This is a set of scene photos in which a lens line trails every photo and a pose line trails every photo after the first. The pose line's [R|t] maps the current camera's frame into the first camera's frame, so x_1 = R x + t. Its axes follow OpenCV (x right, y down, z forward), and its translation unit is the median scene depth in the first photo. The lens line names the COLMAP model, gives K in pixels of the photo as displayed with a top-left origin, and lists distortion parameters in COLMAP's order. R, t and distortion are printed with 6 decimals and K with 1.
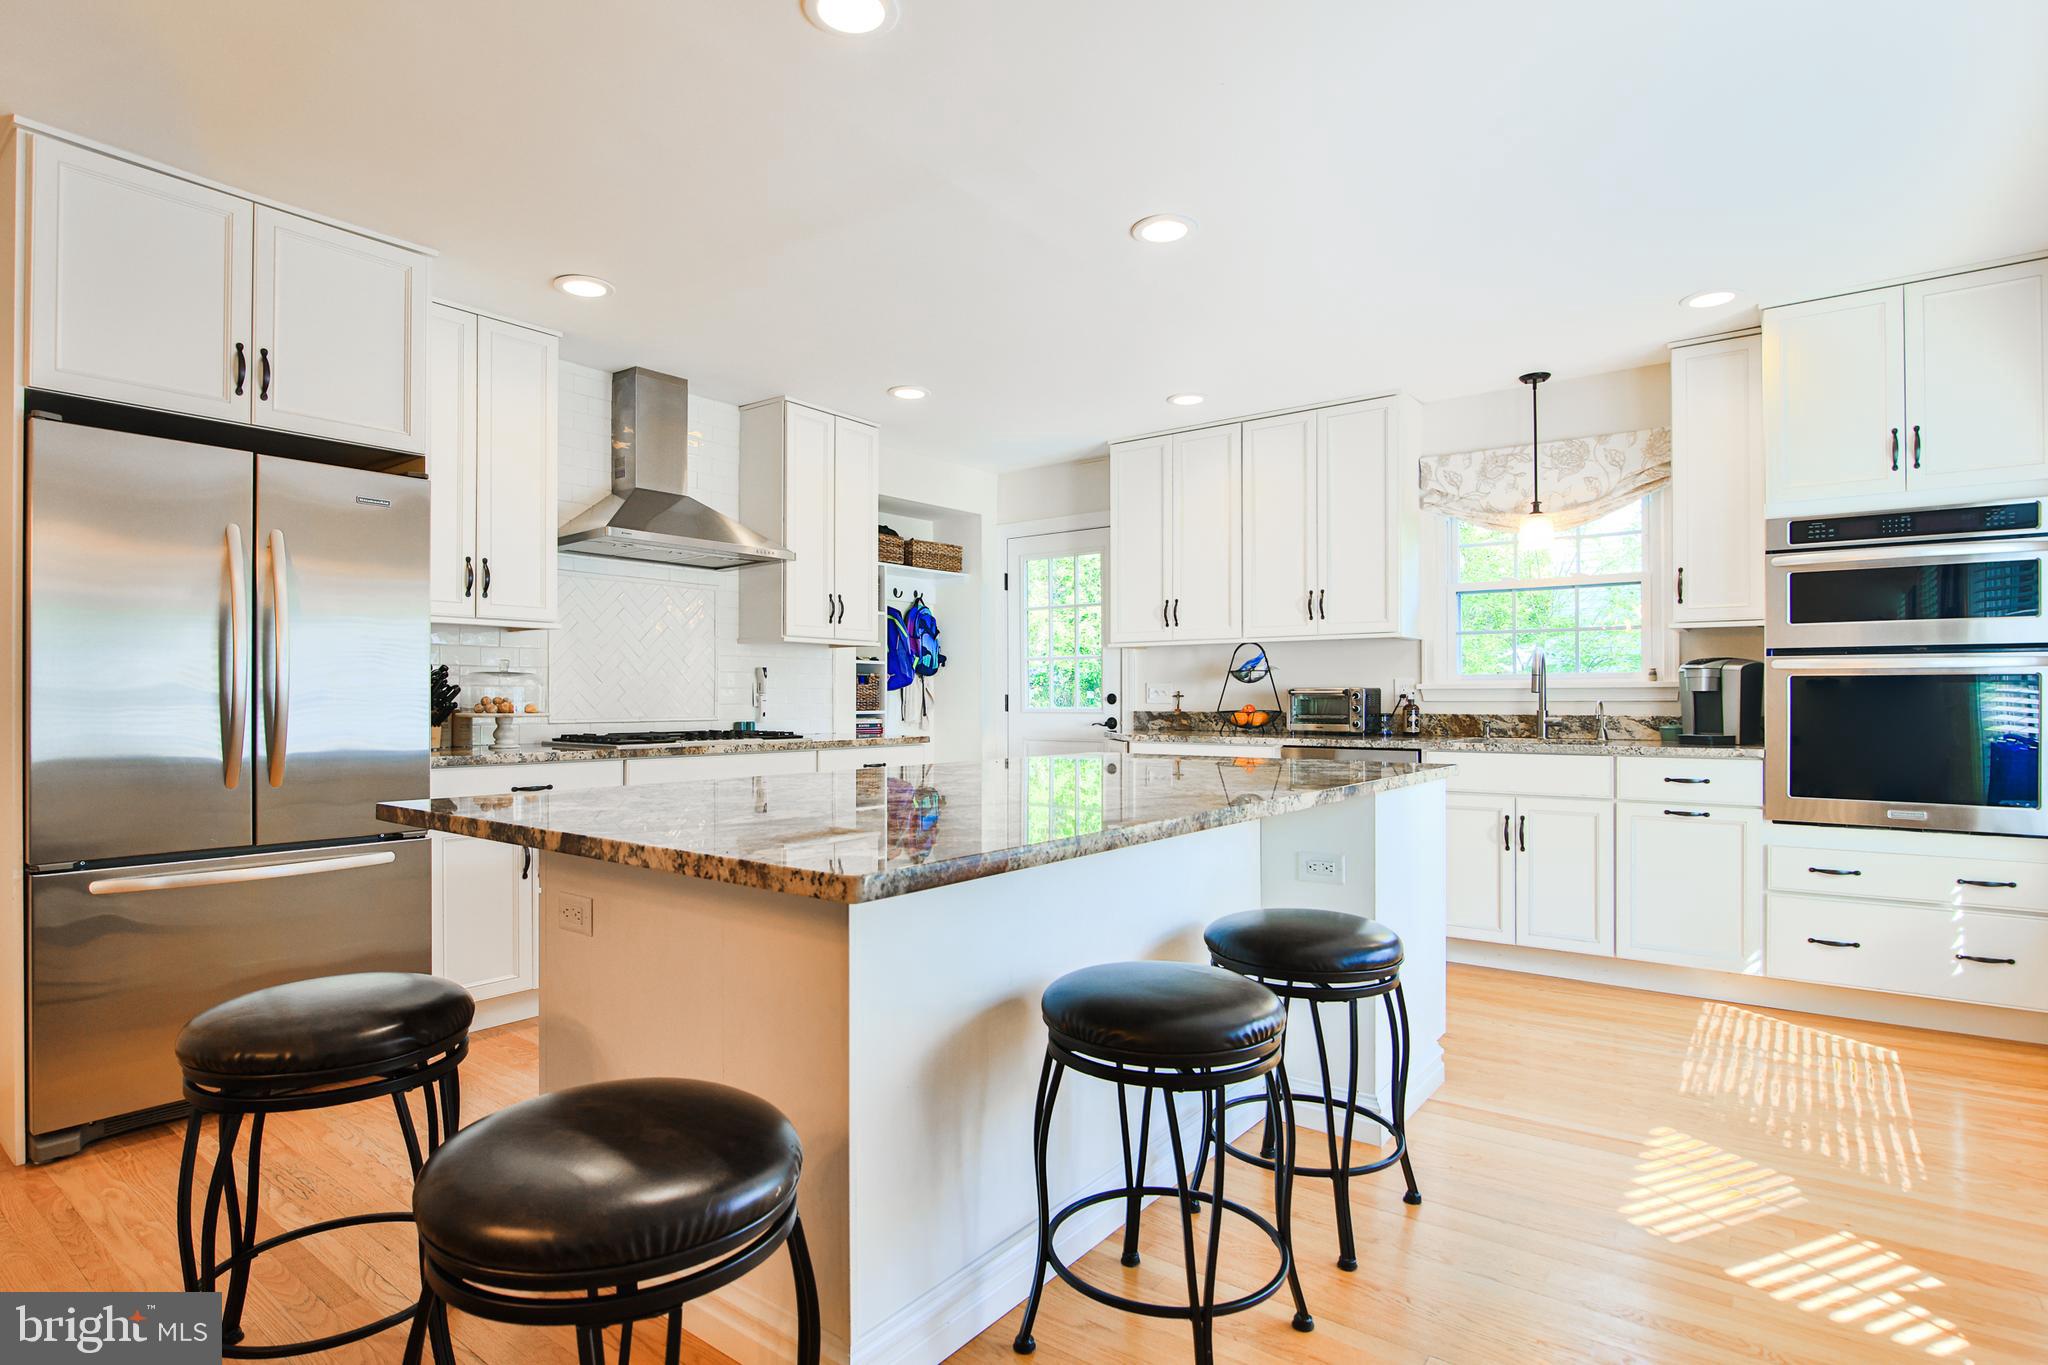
lens RADIAL K [[1077.4, 0, 1030.2], [0, 1077.4, 692.2], [0, 0, 1]] dist [-0.021893, 0.000722]
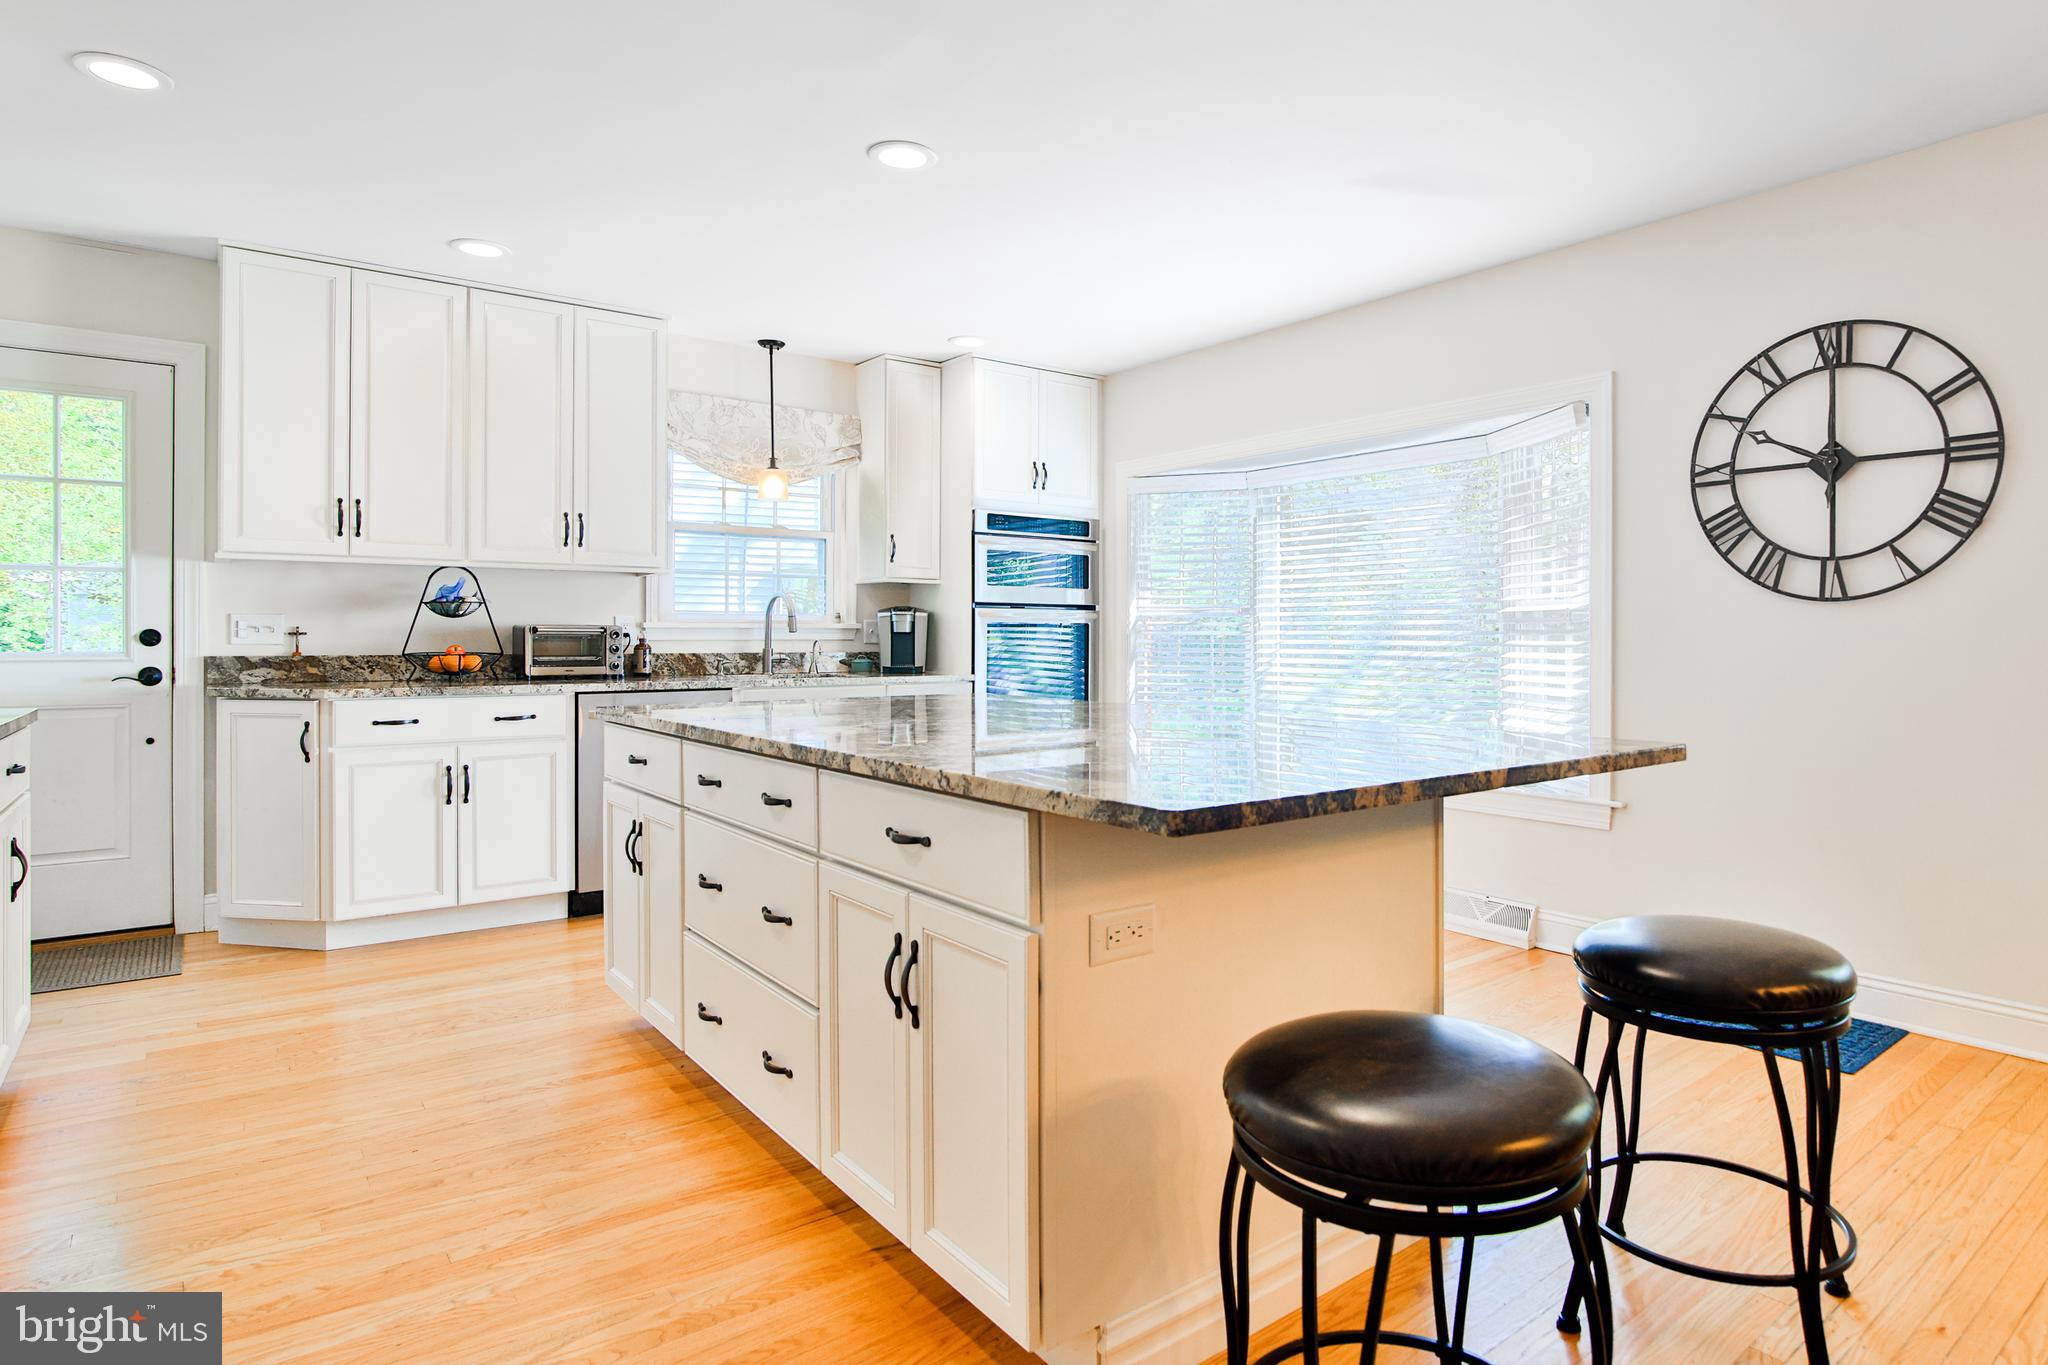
lens RADIAL K [[1077.4, 0, 1067.3], [0, 1077.4, 628.6], [0, 0, 1]] dist [-0.021893, 0.000722]
pose [[0.256235, 0.009941, 0.966564, -0.444042], [-0.005334, 0.999946, -0.008870, 0.004090], [-0.966600, -0.002883, 0.256274, 0.372715]]
